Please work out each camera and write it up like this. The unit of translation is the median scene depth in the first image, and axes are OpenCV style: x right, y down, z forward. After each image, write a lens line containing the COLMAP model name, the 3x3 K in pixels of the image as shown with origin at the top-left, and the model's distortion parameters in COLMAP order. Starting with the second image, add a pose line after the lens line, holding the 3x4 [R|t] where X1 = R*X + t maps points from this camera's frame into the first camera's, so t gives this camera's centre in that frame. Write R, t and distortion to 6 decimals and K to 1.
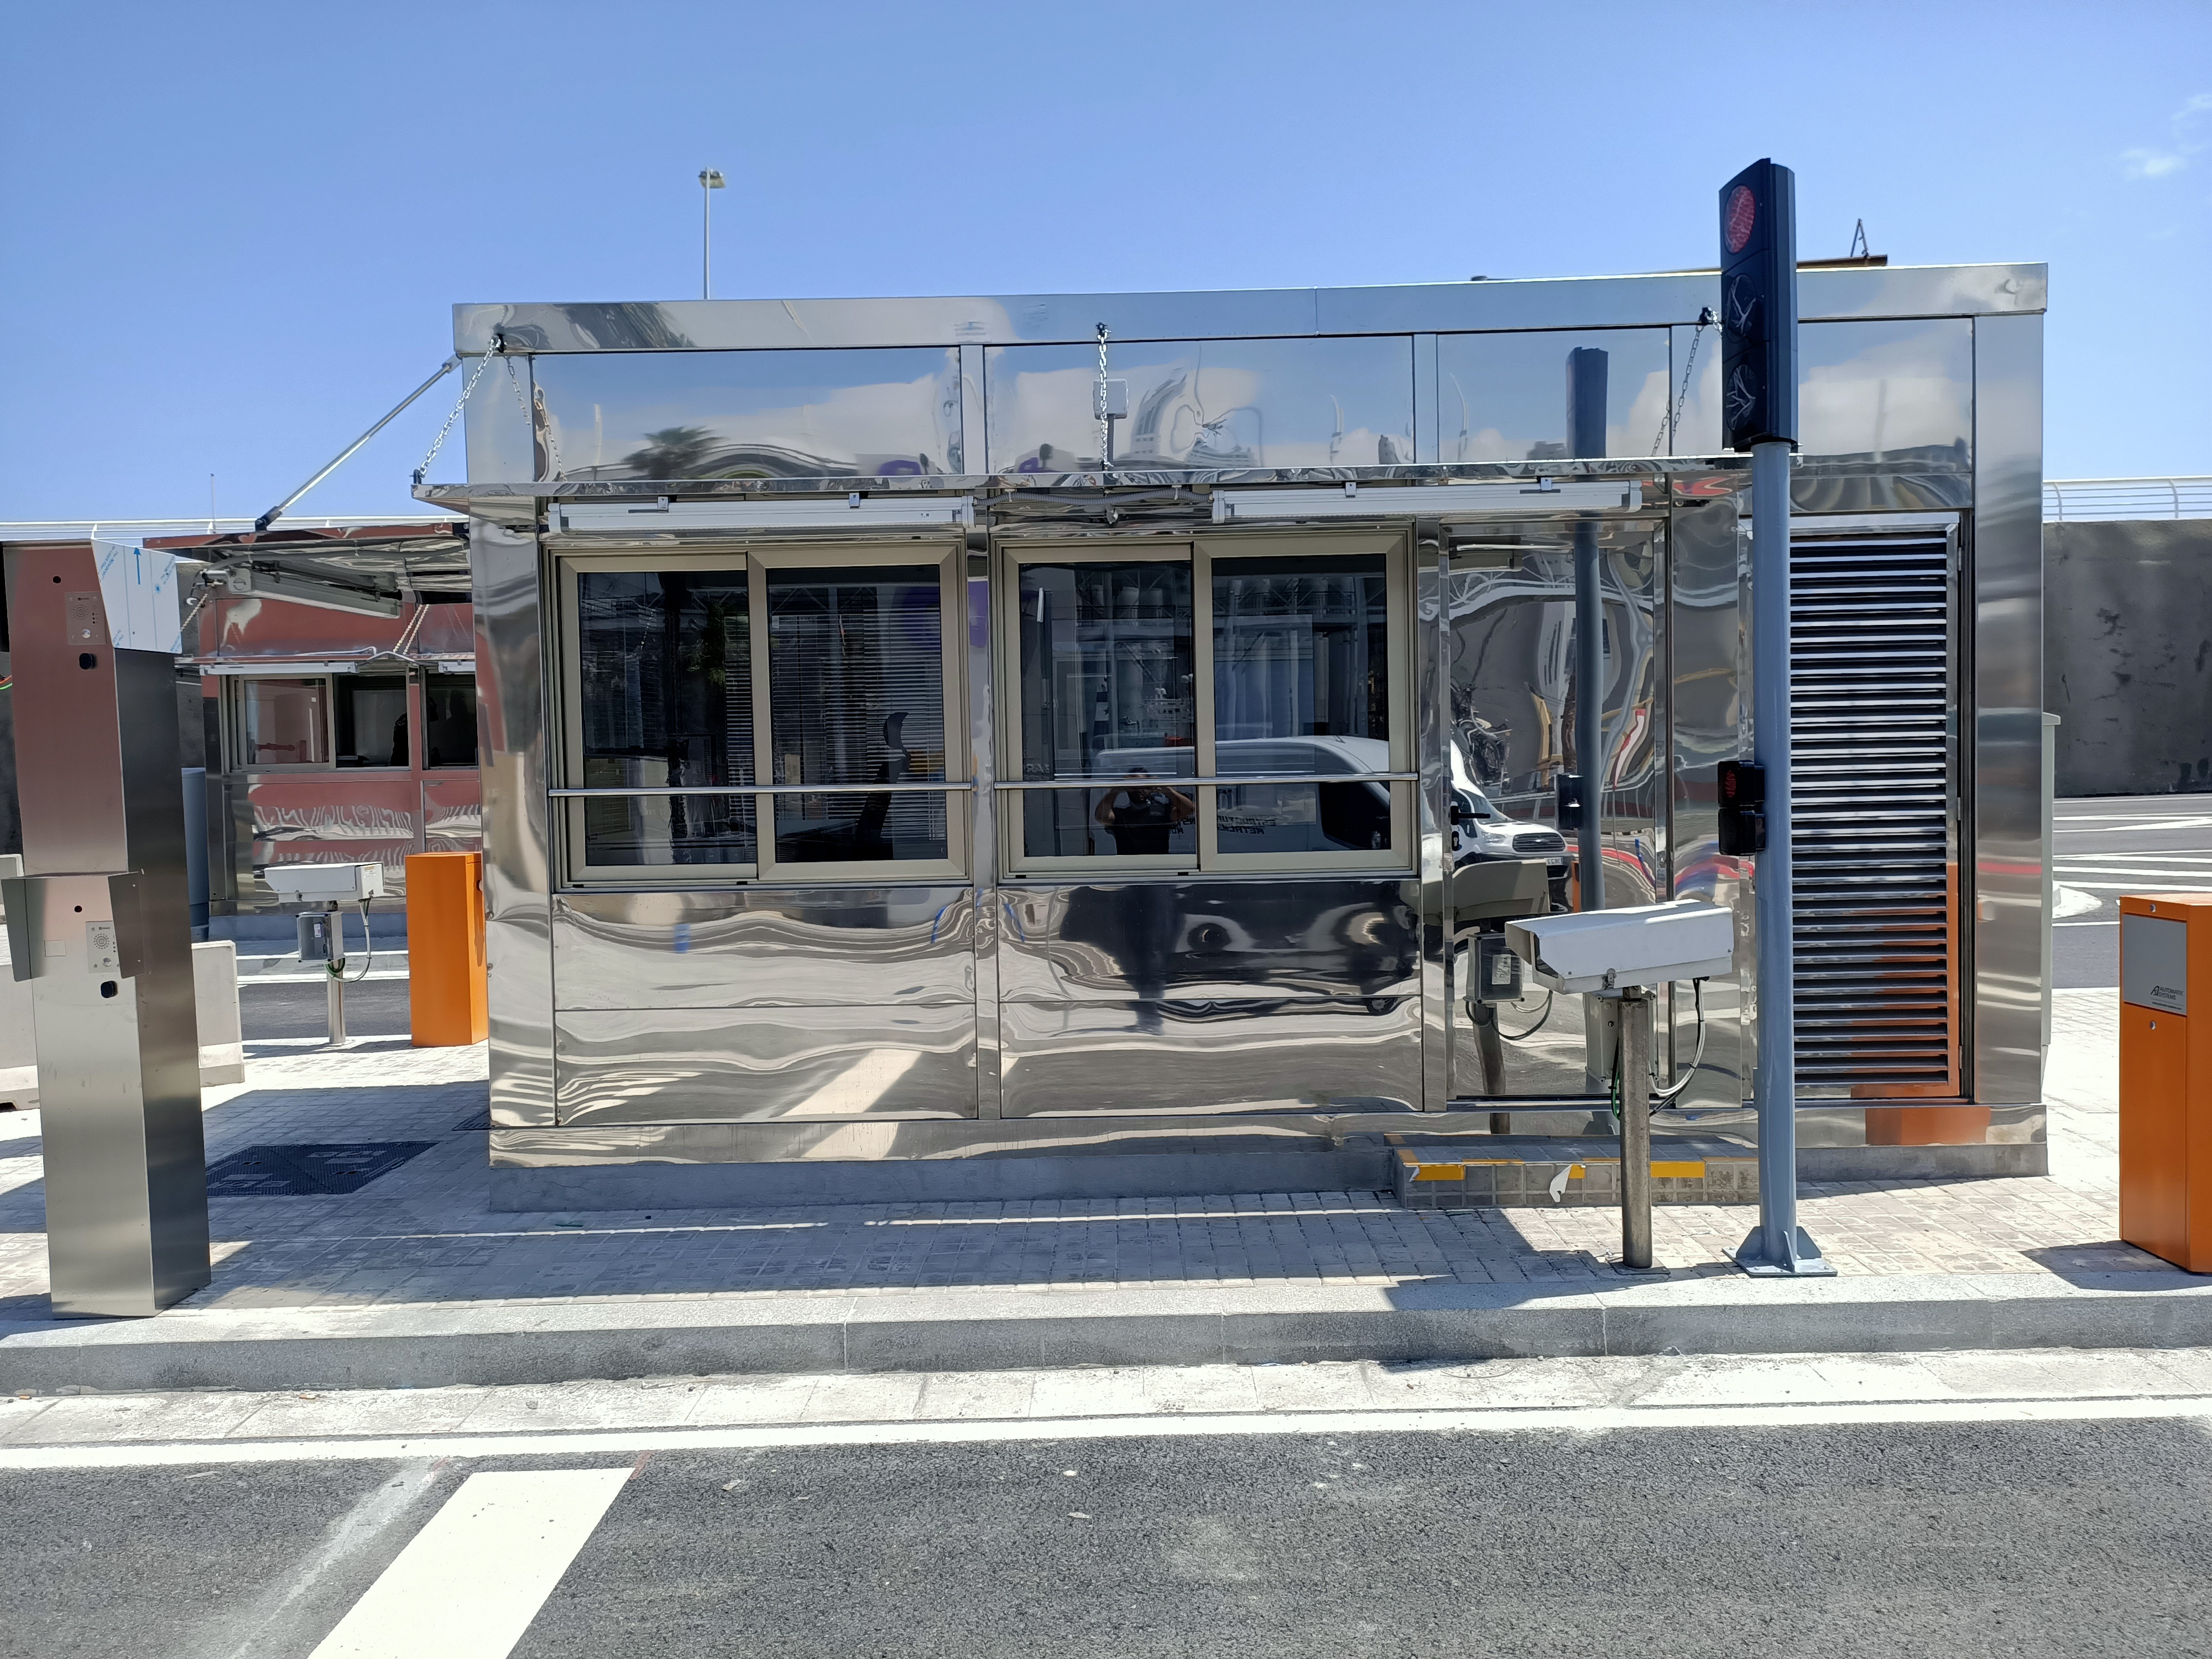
lens RADIAL K [[1628.4, 0, 1115.6], [0, 1628.4, 825.0], [0, 0, 1]] dist [0.069546, -0.082821]
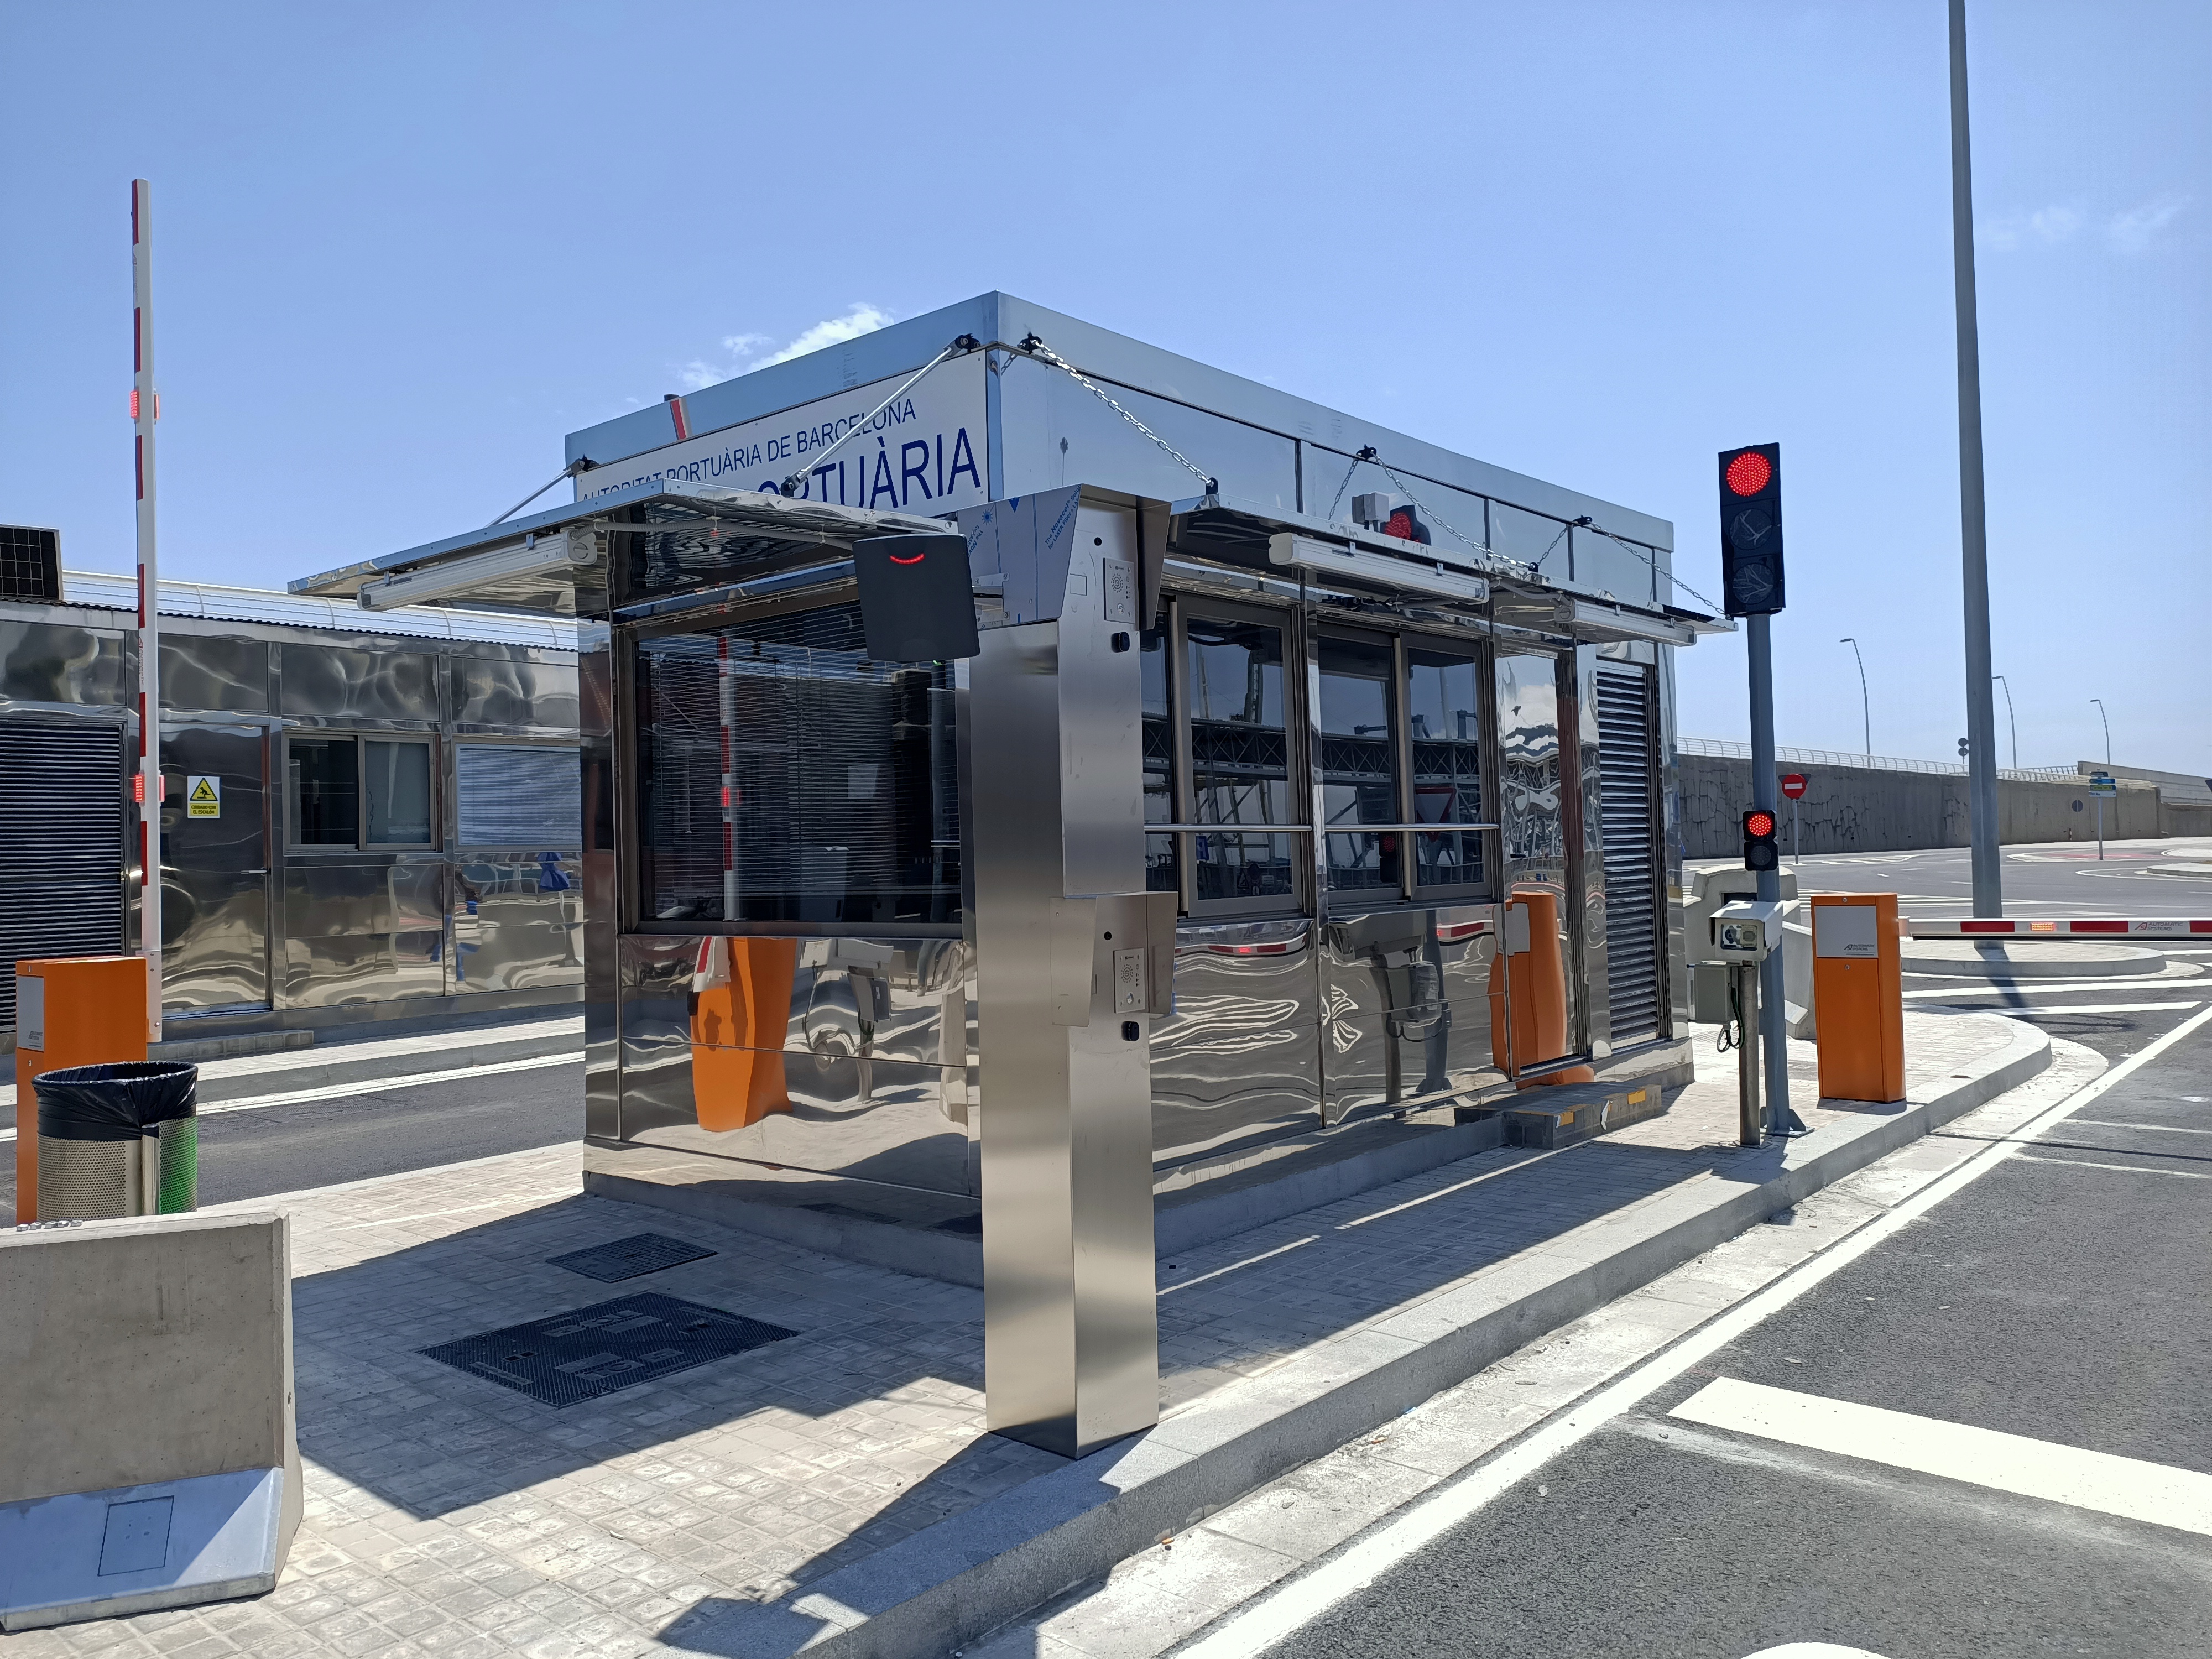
lens RADIAL K [[1629.0, 0, 1105.2], [0, 1629.0, 814.5], [0, 0, 1]] dist [0.028370, 0.001830]
pose [[0.656900, 0.023209, 0.753621, -1.210470], [0.044552, 0.996585, -0.069526, 0.045559], [-0.752661, 0.079247, 0.653622, 0.444991]]
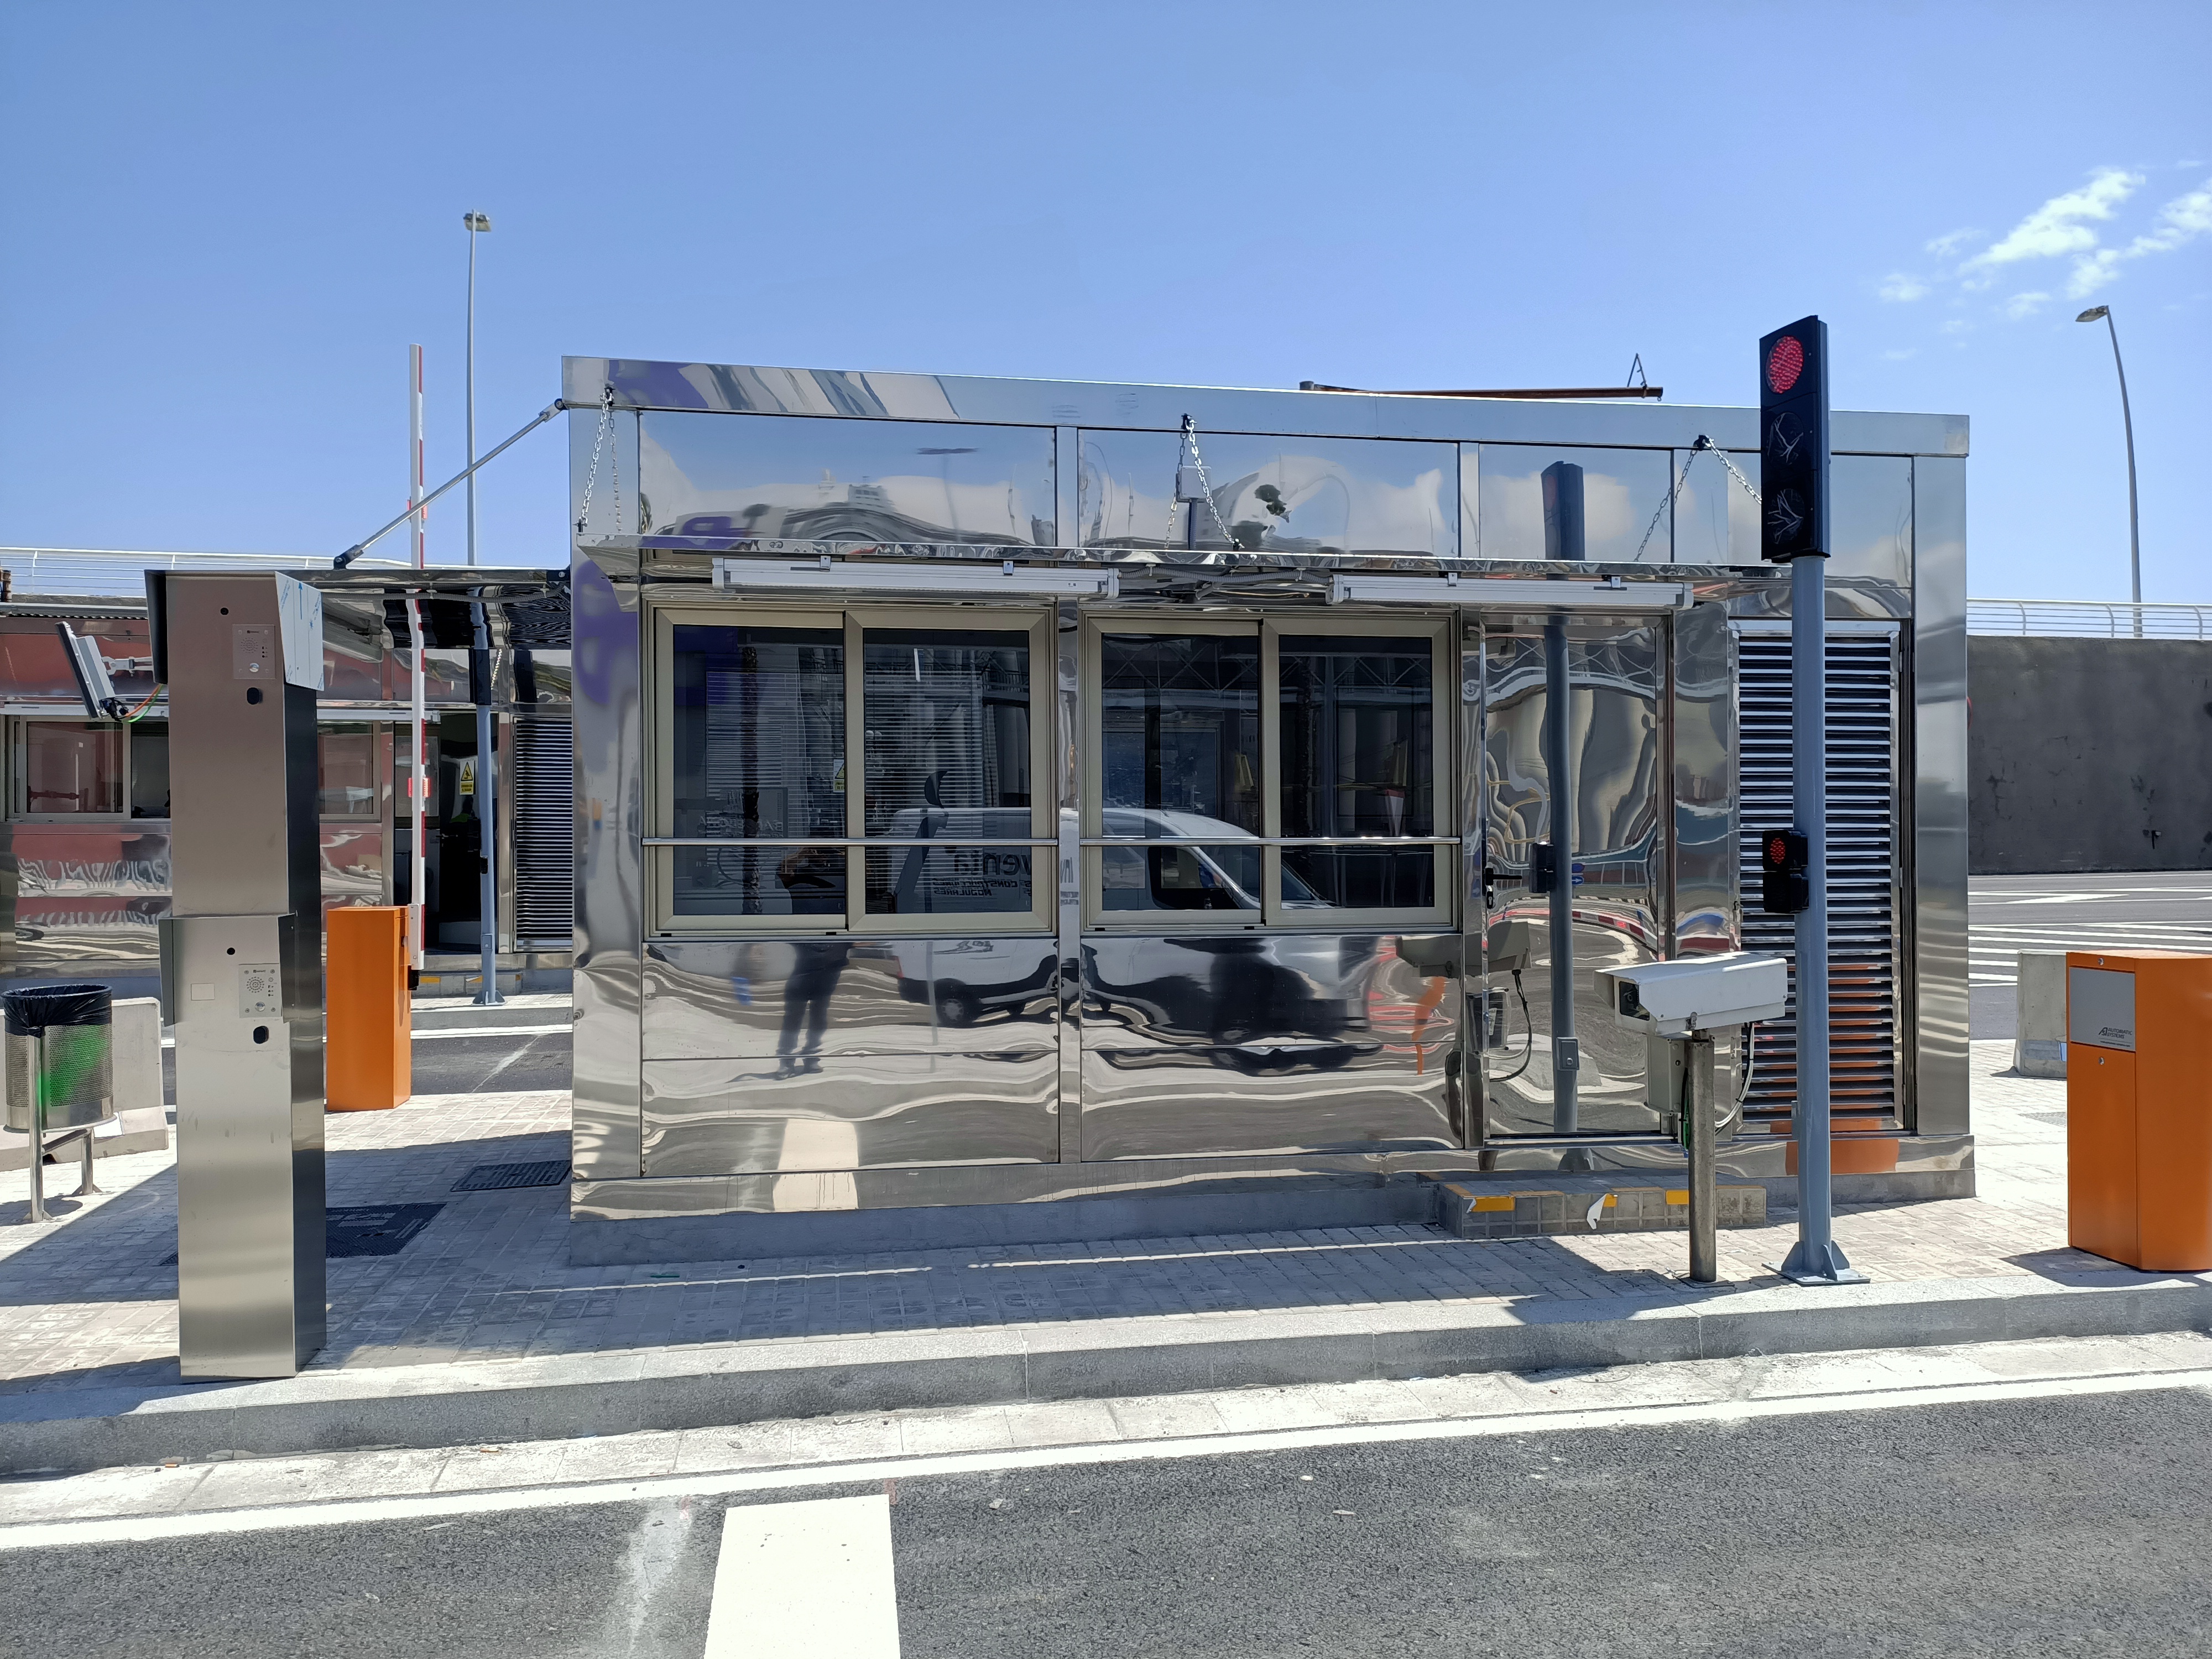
lens RADIAL K [[1628.4, 0, 1115.6], [0, 1628.4, 825.0], [0, 0, 1]] dist [0.069546, -0.082821]
pose [[0.983970, 0.019442, 0.177274, -0.282759], [-0.011526, 0.998894, -0.045574, 0.014873], [-0.177964, 0.042800, 0.983106, -0.042844]]
